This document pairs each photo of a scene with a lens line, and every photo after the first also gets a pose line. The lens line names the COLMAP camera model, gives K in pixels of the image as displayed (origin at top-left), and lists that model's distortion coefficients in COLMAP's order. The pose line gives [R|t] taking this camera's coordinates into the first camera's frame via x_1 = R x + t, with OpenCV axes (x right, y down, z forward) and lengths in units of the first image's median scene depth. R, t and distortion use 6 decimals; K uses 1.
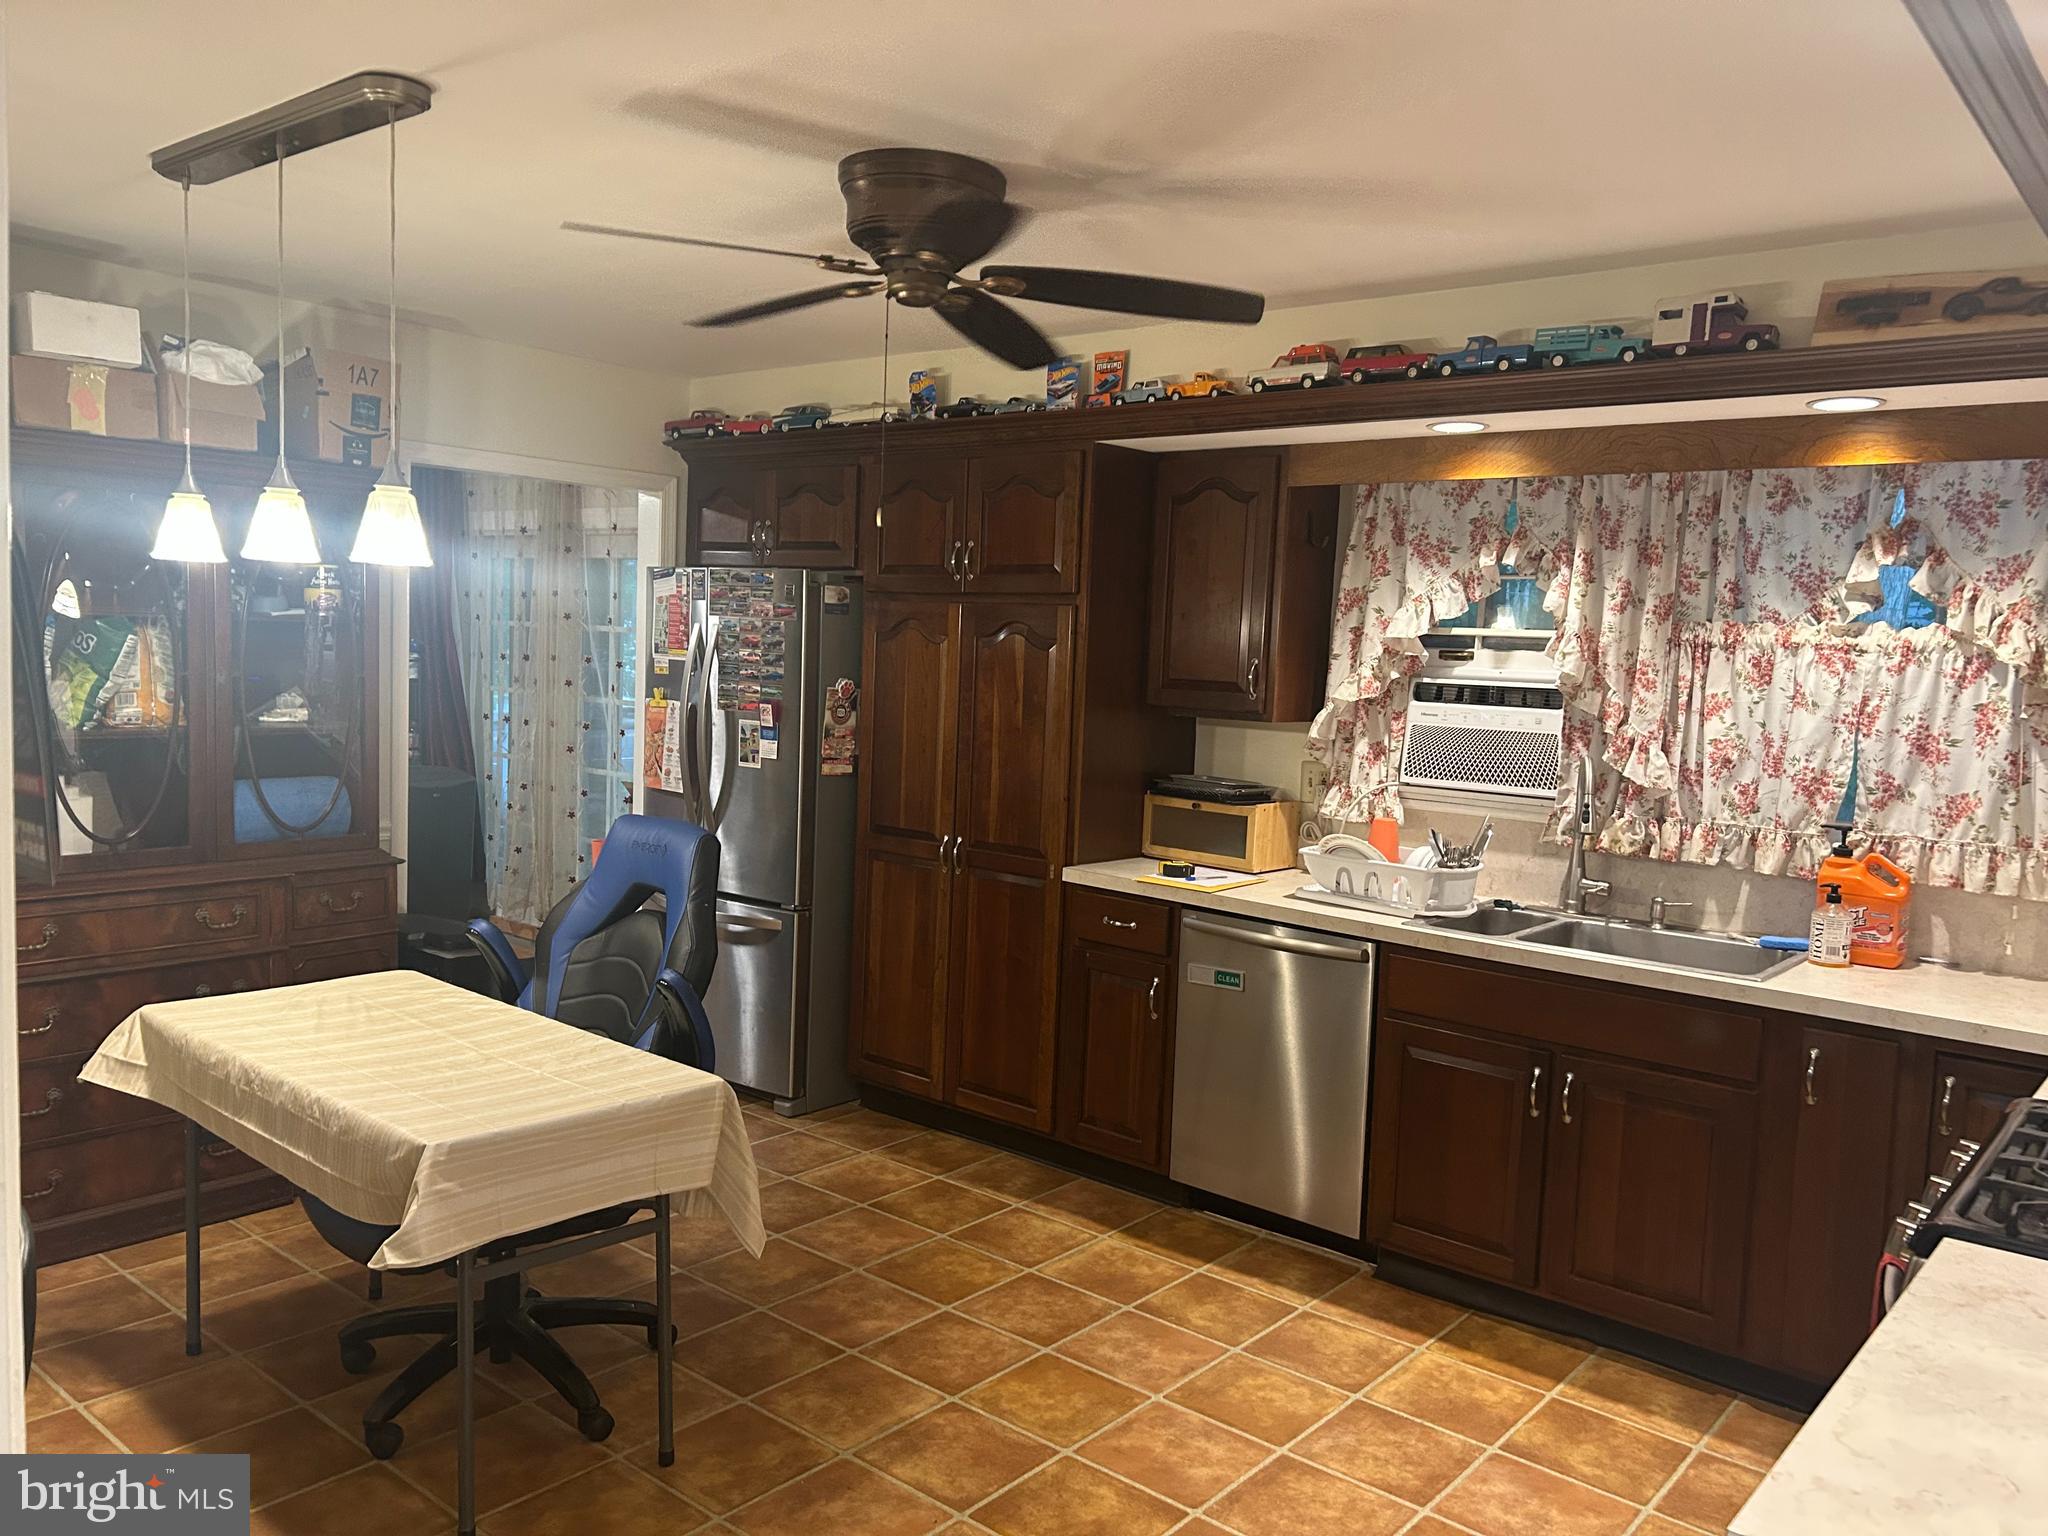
lens RADIAL K [[1557.1, 0, 1040.8], [0, 1557.1, 760.9], [0, 0, 1]] dist [0.013583, -0.004441]
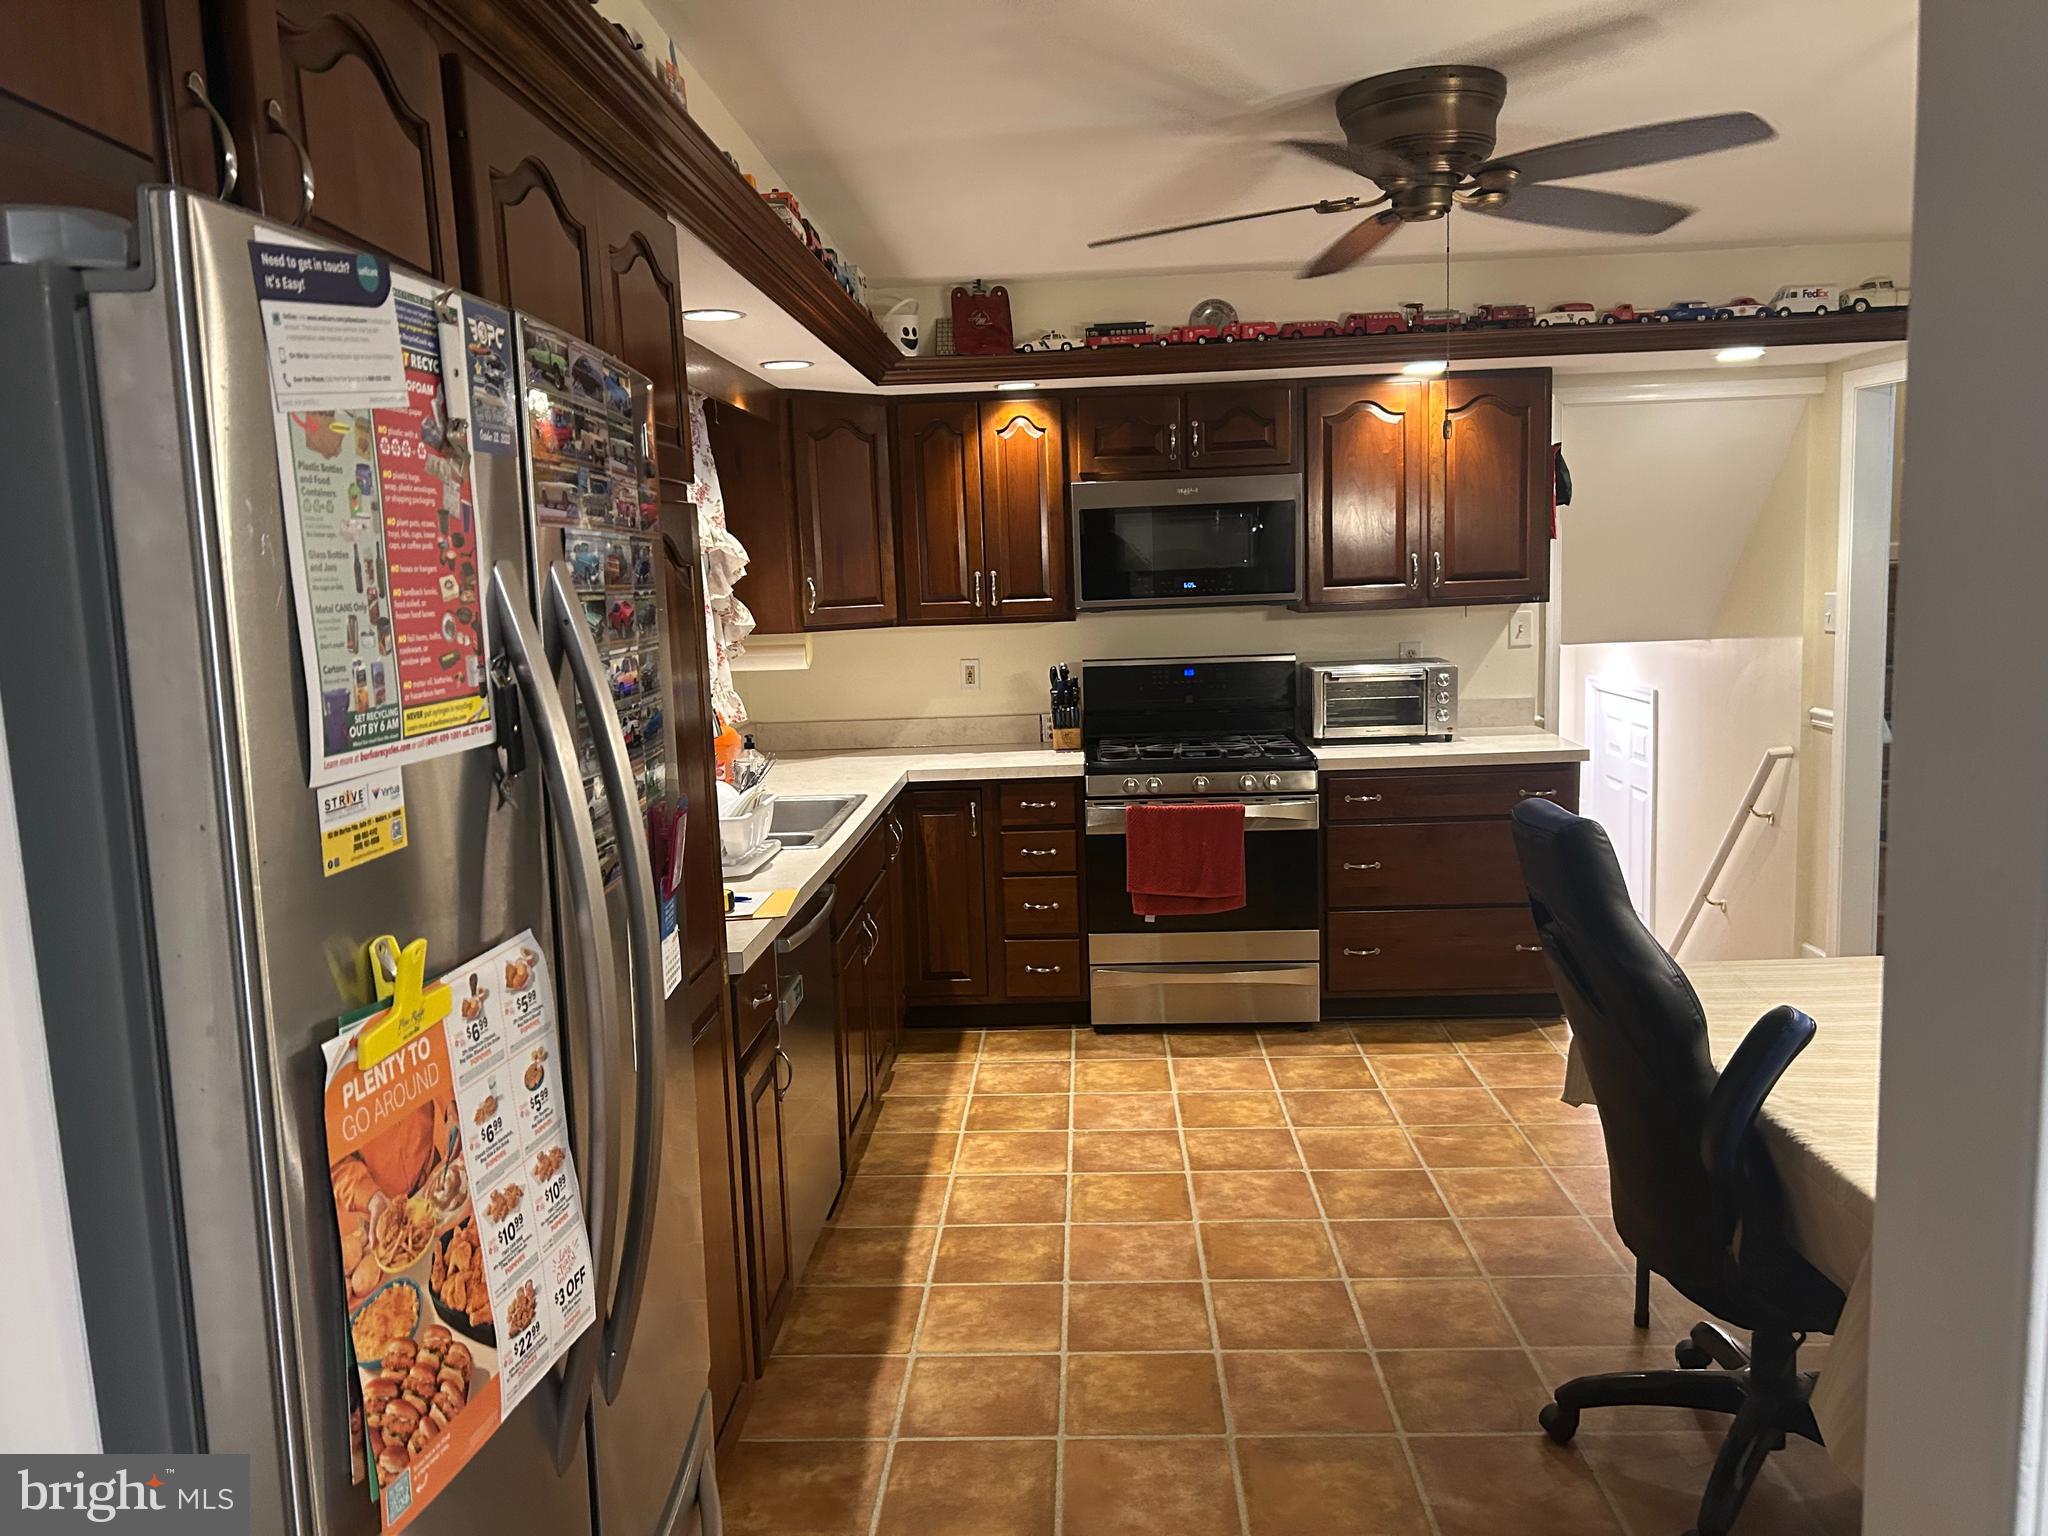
lens RADIAL K [[1557.1, 0, 1040.6], [0, 1557.1, 776.5], [0, 0, 1]] dist [0.013583, -0.004441]
pose [[-0.616746, -0.125566, 0.777083, -0.630467], [0.078375, 0.972494, 0.219346, -0.145126], [-0.783251, 0.196185, -0.589940, 1.545721]]
